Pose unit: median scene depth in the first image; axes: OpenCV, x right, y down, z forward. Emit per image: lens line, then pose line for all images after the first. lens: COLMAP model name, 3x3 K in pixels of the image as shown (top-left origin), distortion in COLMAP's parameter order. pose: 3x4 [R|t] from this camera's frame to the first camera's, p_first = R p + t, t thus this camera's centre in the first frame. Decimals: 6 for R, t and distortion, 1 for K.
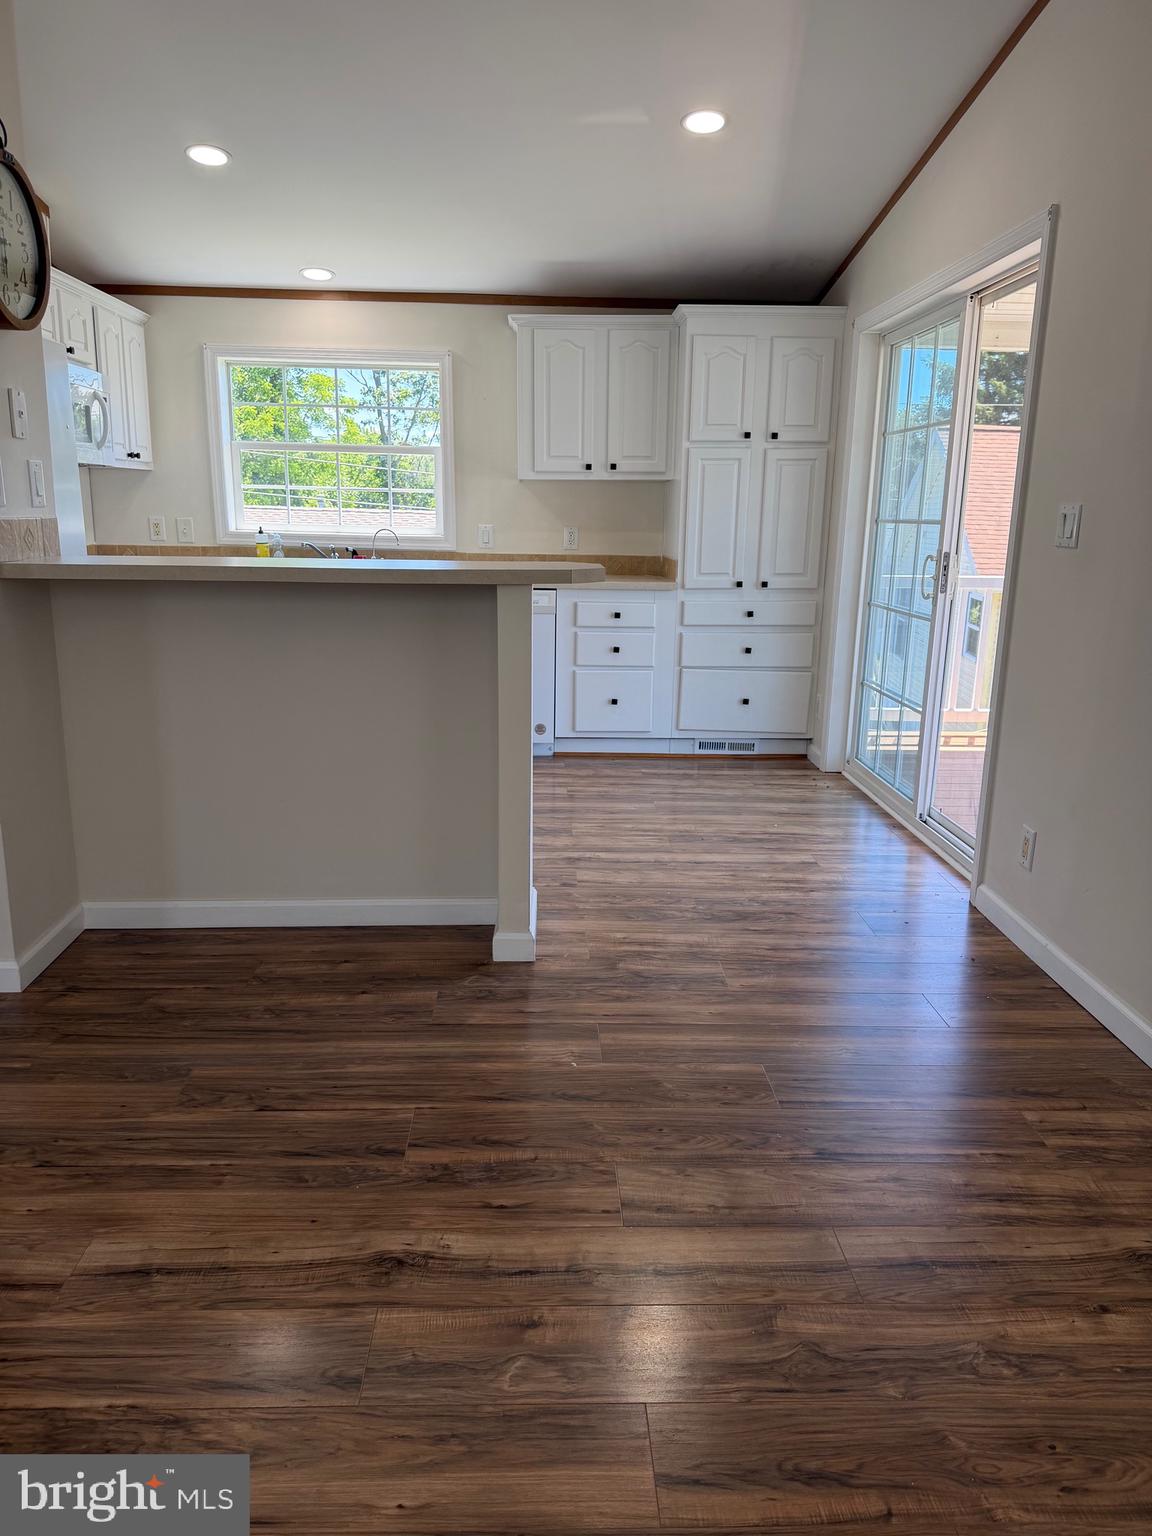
lens RADIAL K [[1078.1, 0, 553.7], [0, 1078.1, 813.8], [0, 0, 1]] dist [0.053860, -0.060116]
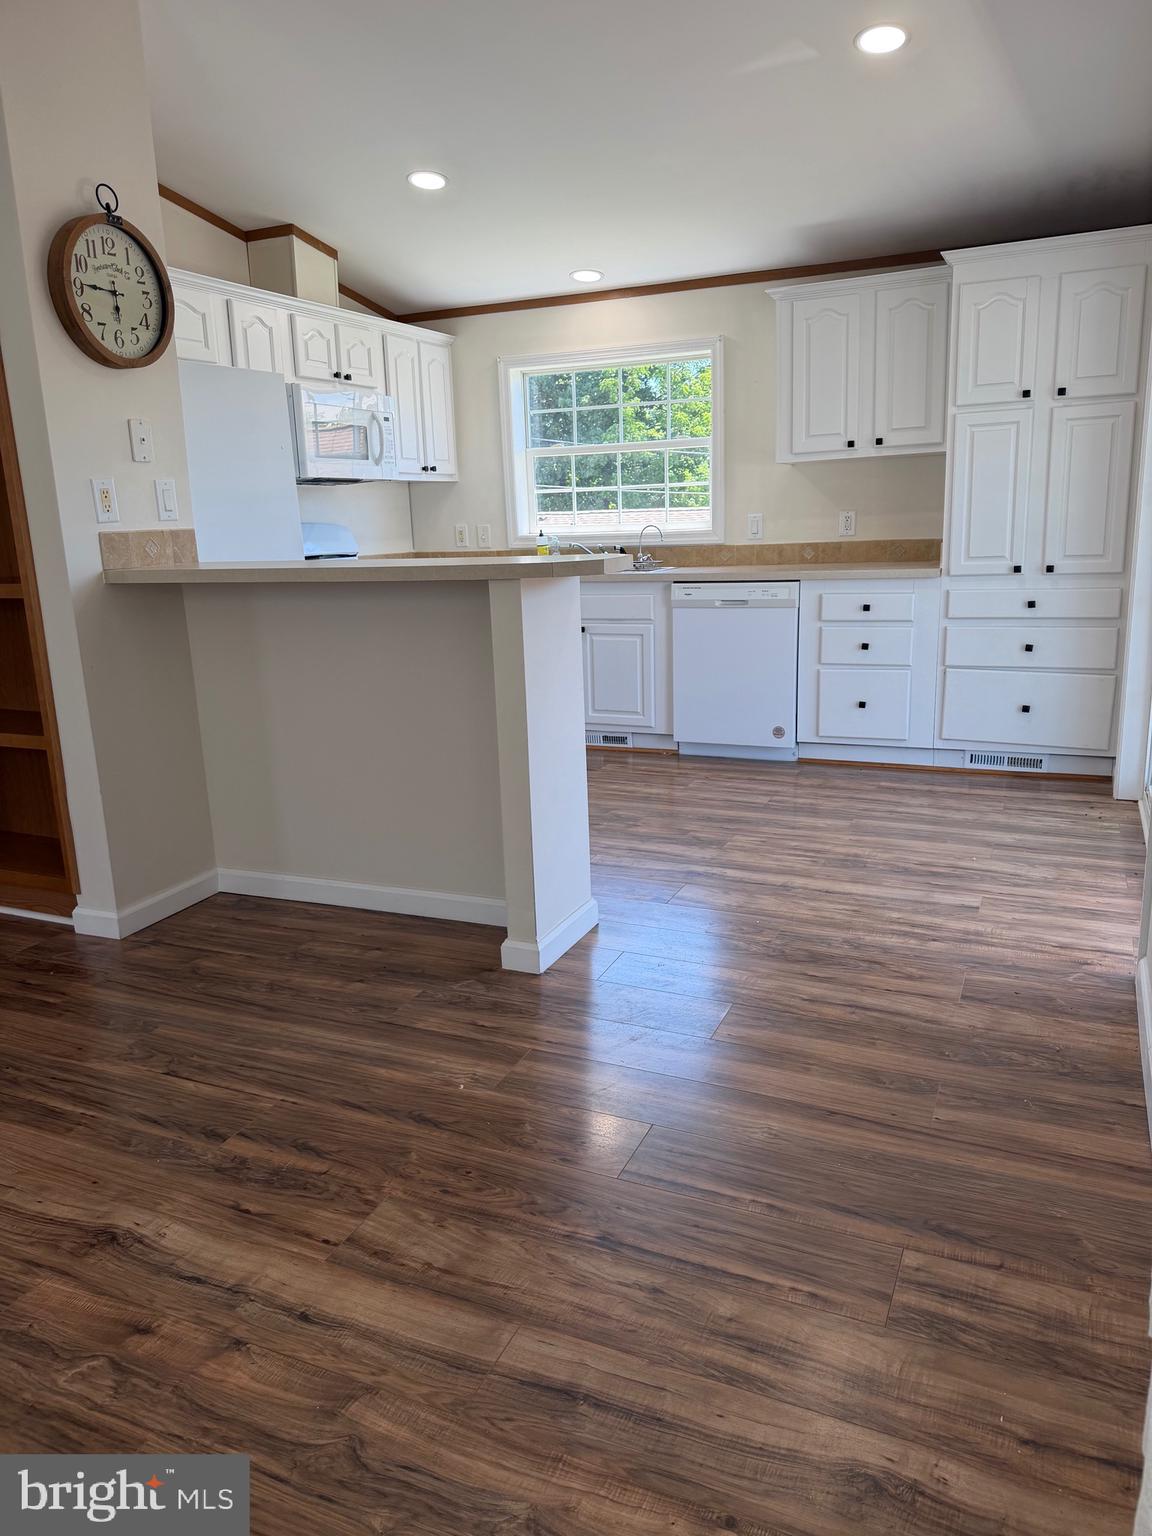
lens RADIAL K [[1078.1, 0, 550.8], [0, 1078.1, 803.2], [0, 0, 1]] dist [0.053860, -0.060116]
pose [[0.896934, 0.069091, -0.436733, 0.289069], [-0.071587, 0.997376, 0.010764, -0.018163], [0.436331, 0.021610, 0.899527, 0.106552]]
